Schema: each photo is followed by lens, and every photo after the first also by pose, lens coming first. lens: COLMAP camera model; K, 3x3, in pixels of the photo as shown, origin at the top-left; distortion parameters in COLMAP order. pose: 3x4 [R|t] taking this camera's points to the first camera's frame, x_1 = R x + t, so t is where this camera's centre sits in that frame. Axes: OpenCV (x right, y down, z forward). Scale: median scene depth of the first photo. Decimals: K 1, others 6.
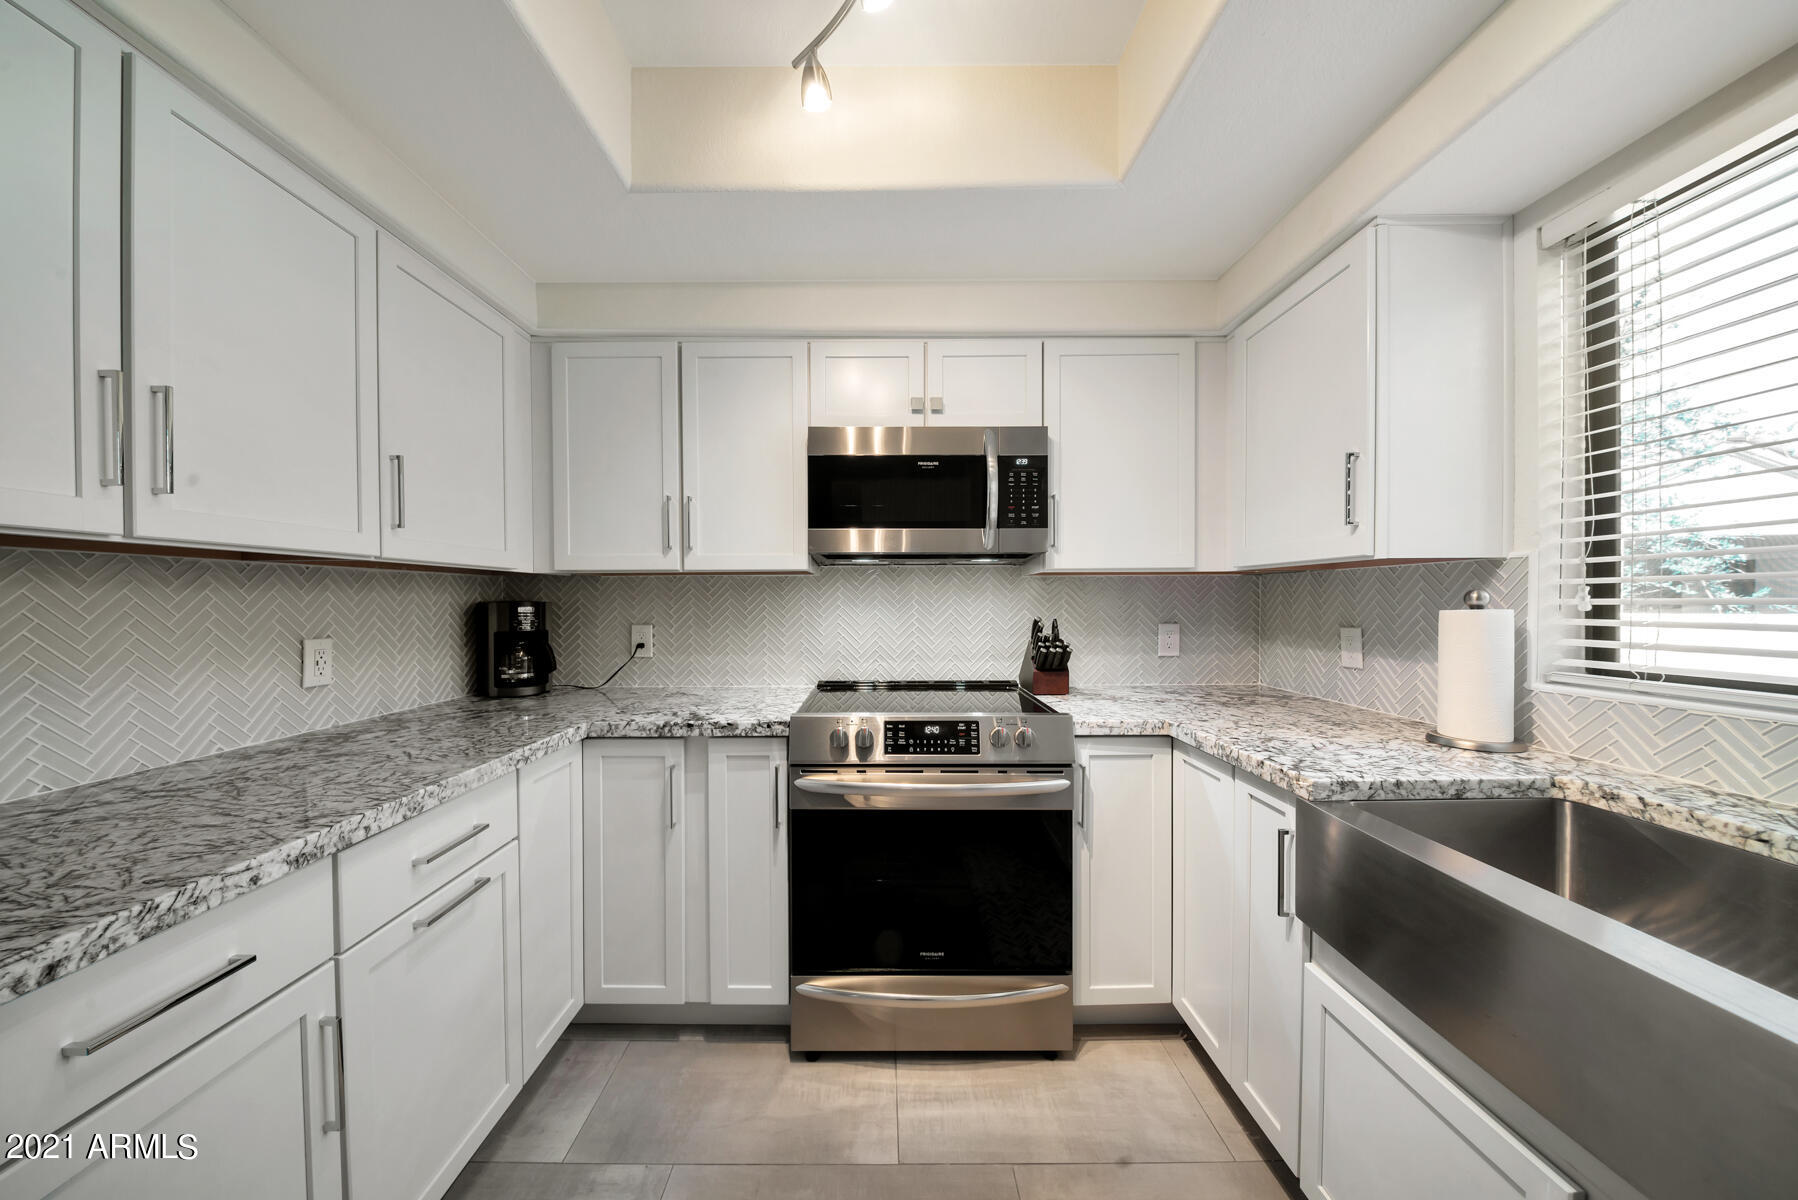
lens RADIAL K [[594.4, 0, 903.0], [0, 594.4, 604.7], [0, 0, 1]] dist [0.000735, 0.000095]
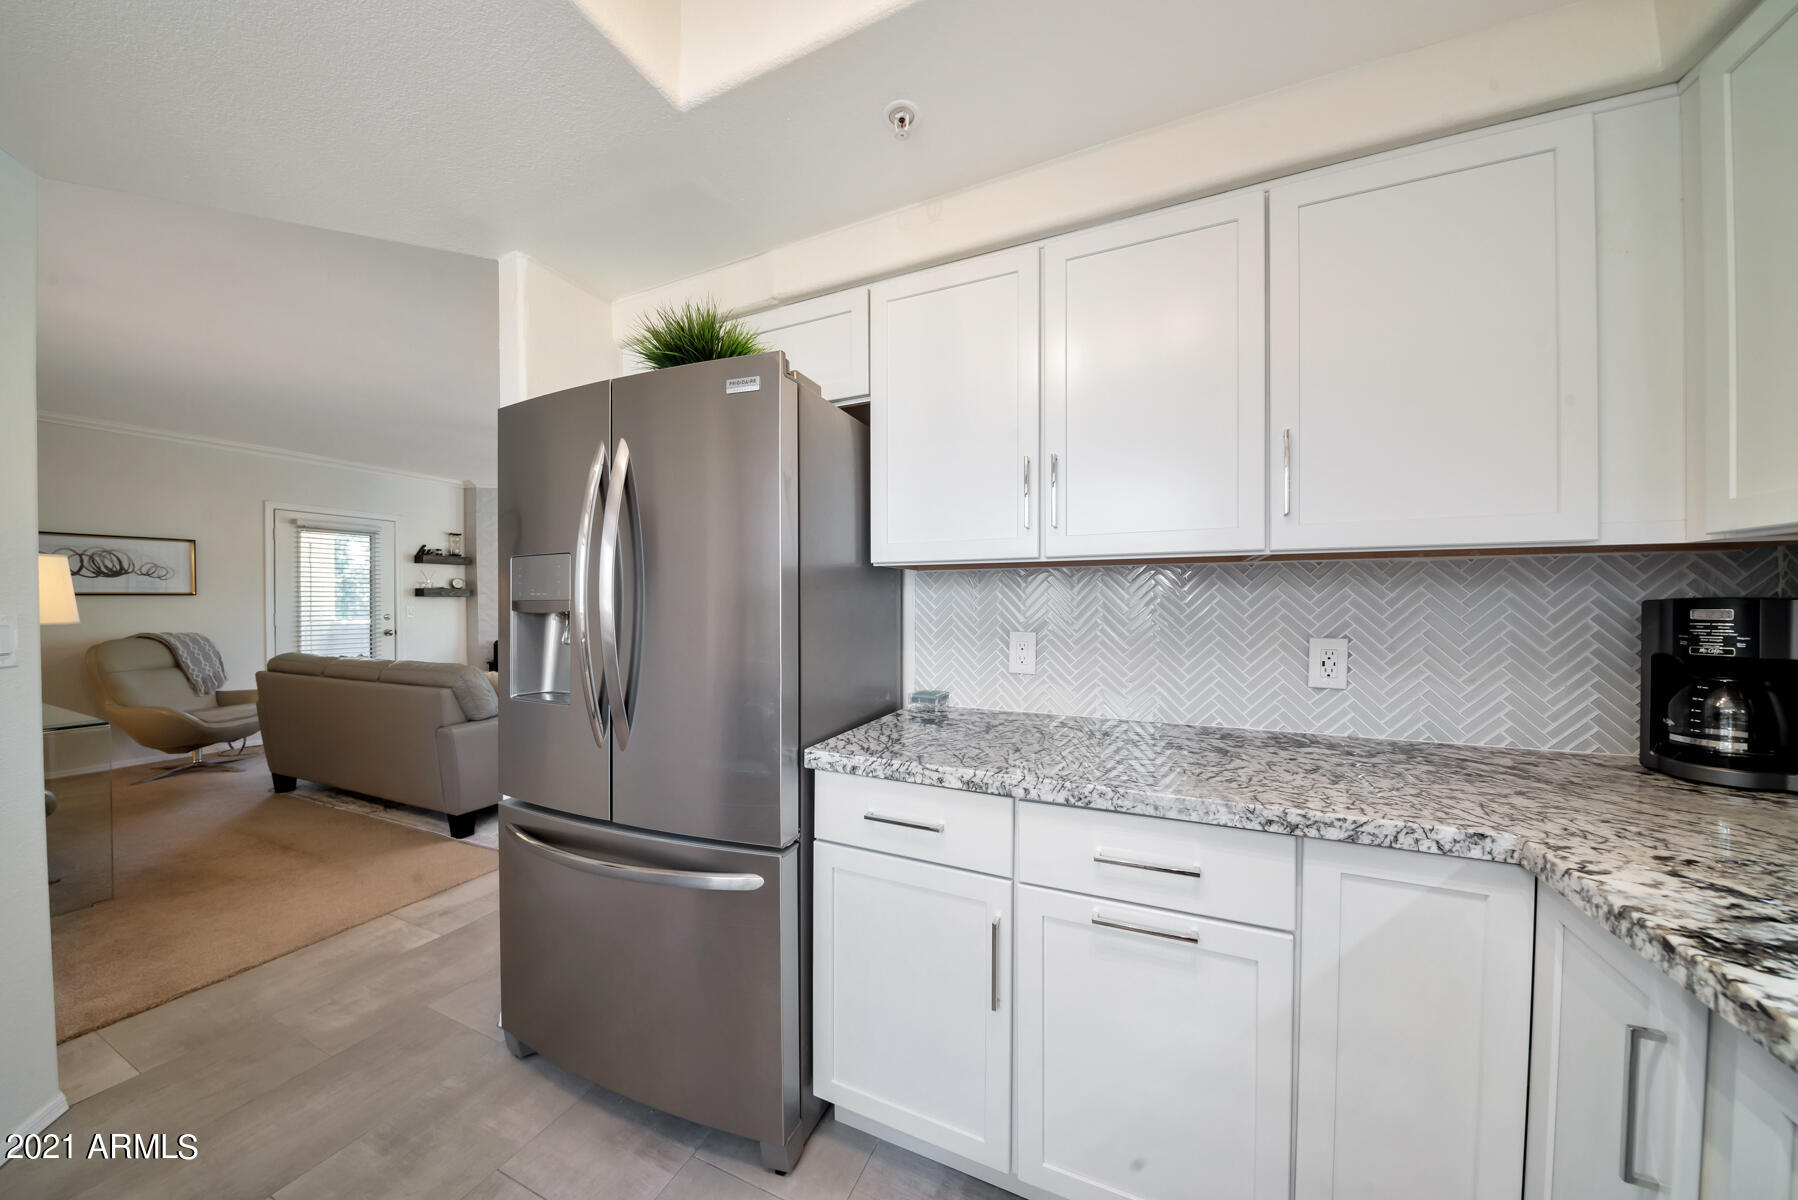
lens RADIAL K [[594.4, 0, 903.0], [0, 594.4, 604.7], [0, 0, 1]] dist [0.000735, 0.000095]
pose [[-0.441862, 0.009383, -0.897034, 0.193906], [-0.002133, 0.999931, 0.011510, -0.007056], [0.897081, 0.006999, -0.441812, 0.917947]]
